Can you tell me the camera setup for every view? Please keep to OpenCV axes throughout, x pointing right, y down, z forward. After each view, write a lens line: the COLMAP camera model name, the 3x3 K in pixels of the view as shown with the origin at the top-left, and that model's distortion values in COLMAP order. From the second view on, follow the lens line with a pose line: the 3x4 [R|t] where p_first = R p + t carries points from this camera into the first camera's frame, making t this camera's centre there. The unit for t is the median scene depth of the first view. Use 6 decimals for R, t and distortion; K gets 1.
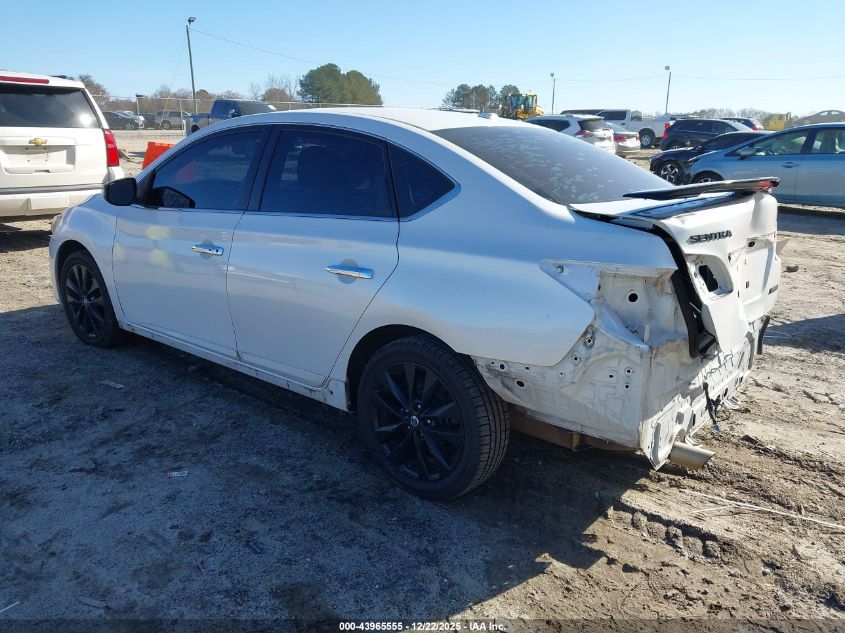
lens RADIAL K [[660.2, 0, 420.0], [0, 660.2, 317.1], [0, 0, 1]] dist [0.024939, -0.034707]
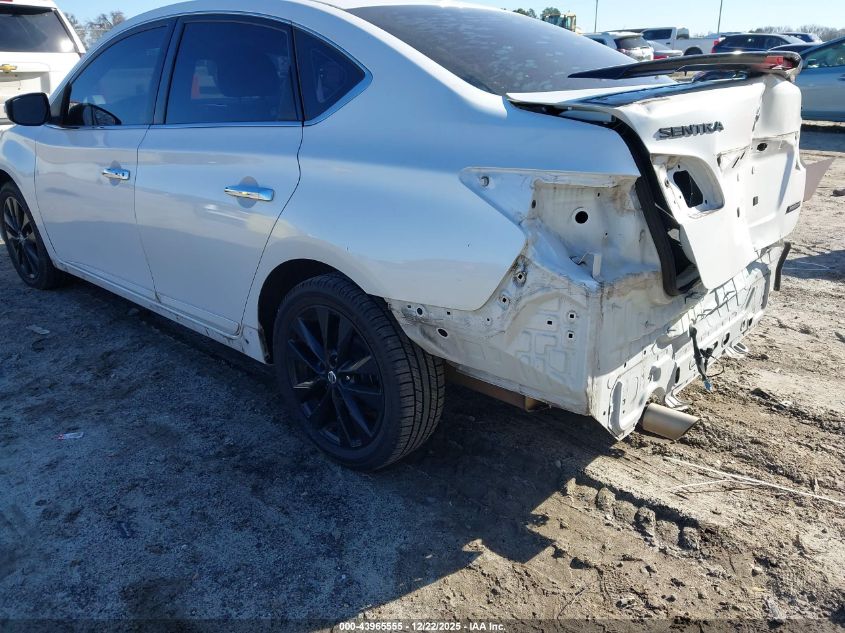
lens RADIAL K [[660.2, 0, 420.0], [0, 660.2, 317.1], [0, 0, 1]] dist [0.024939, -0.034707]
pose [[0.998155, -0.006635, -0.060357, 0.157120], [0.012275, 0.995537, 0.093566, 0.008859], [0.059467, -0.094134, 0.993782, 0.205835]]
